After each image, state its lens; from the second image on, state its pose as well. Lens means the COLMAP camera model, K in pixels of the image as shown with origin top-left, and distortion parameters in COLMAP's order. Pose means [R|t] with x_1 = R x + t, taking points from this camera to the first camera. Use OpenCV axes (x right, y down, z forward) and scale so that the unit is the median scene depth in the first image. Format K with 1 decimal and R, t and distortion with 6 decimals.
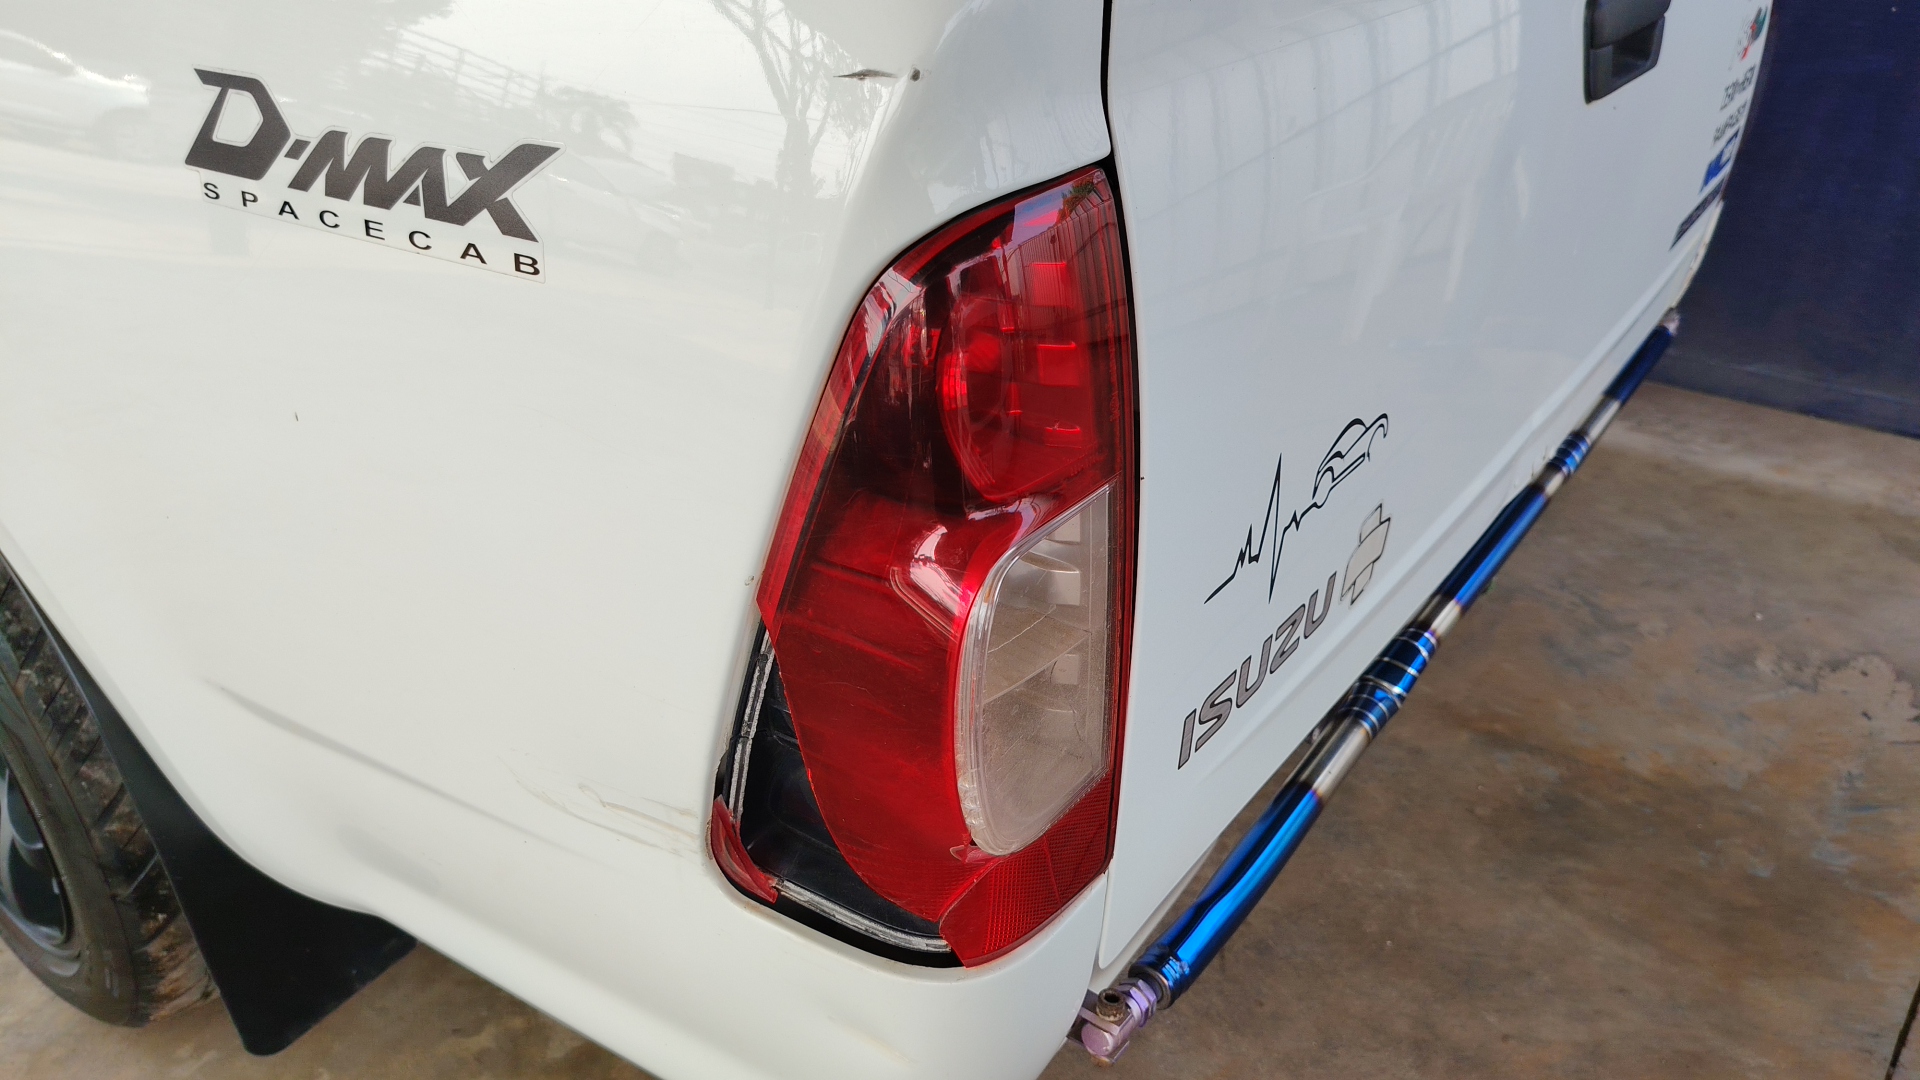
lens RADIAL K [[1367.0, 0, 965.6], [0, 1367.0, 541.4], [0, 0, 1]] dist [0.041436, -0.049384]
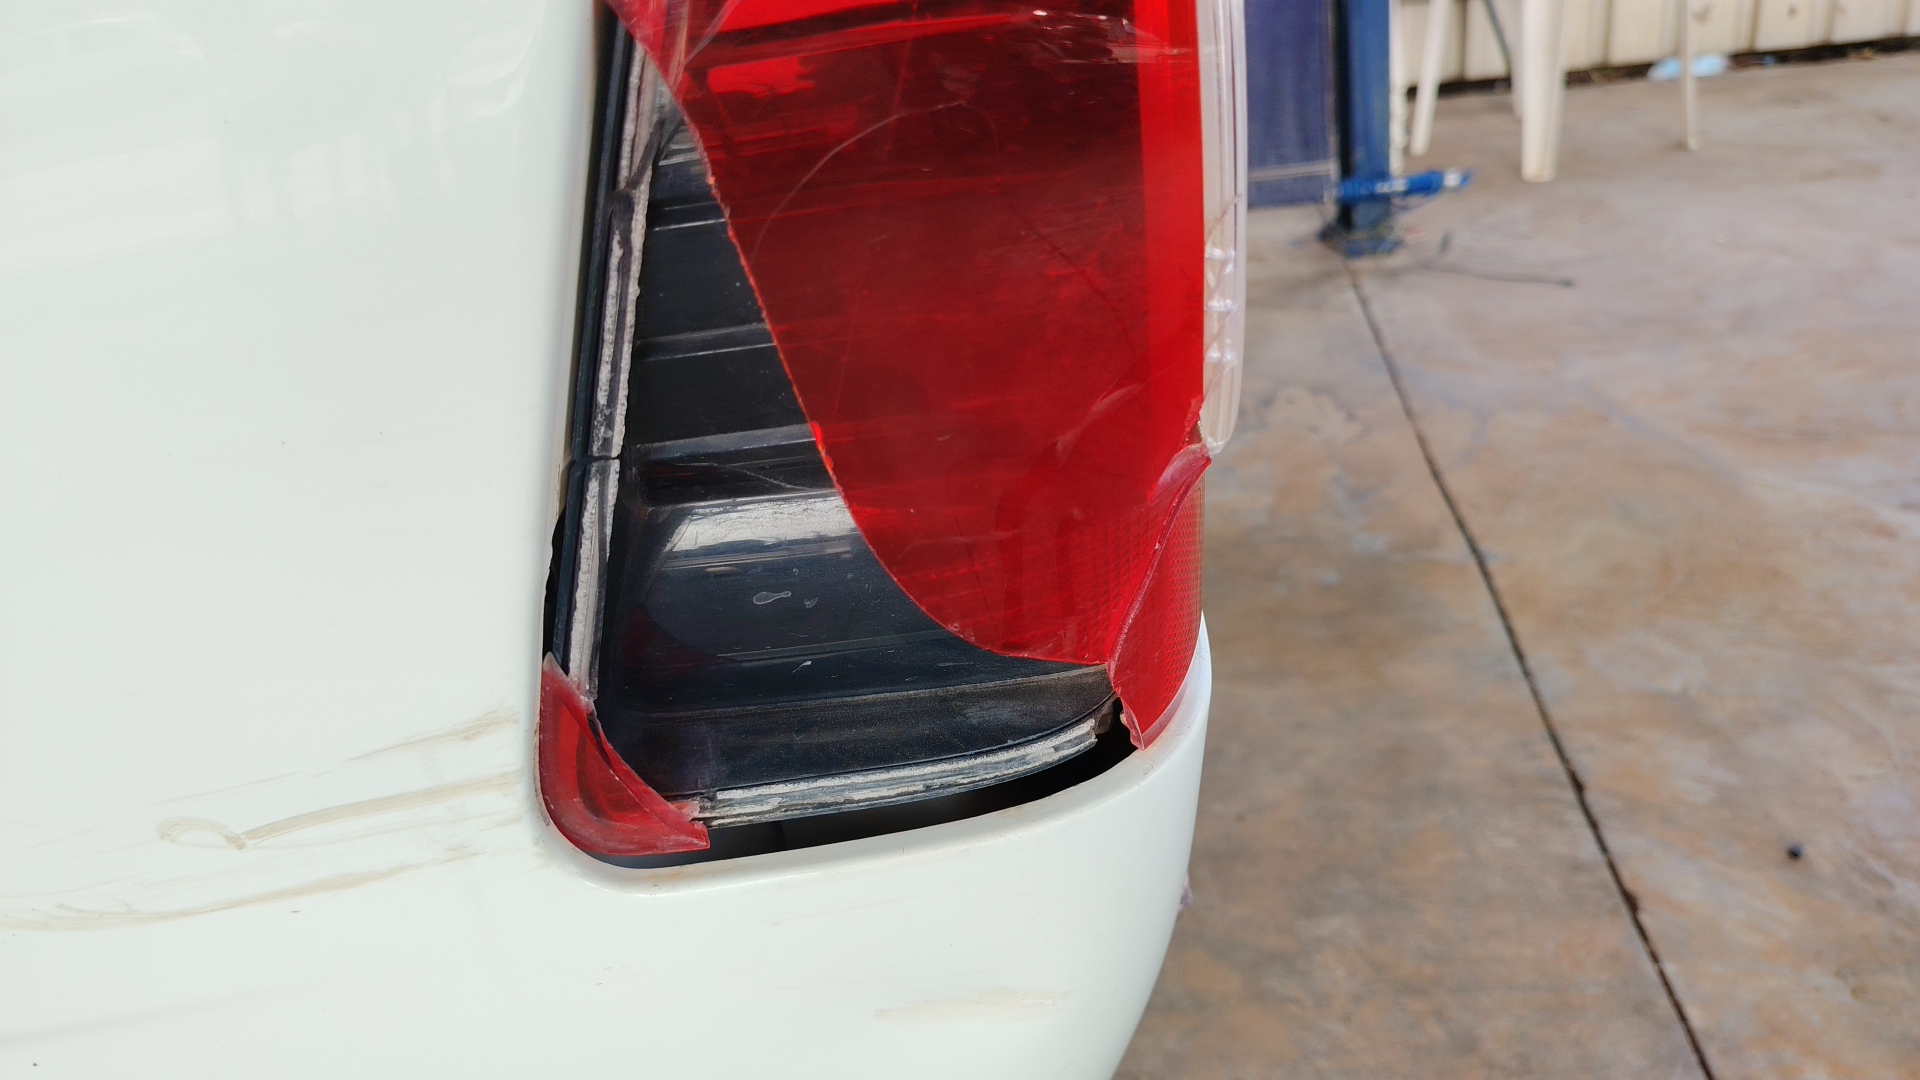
lens RADIAL K [[1367.0, 0, 955.4], [0, 1367.0, 542.5], [0, 0, 1]] dist [0.041436, -0.049384]
pose [[0.820140, -0.342635, 0.458227, -0.163760], [0.367006, 0.929438, 0.038107, 0.113420], [-0.438950, 0.136919, 0.888018, 0.329943]]
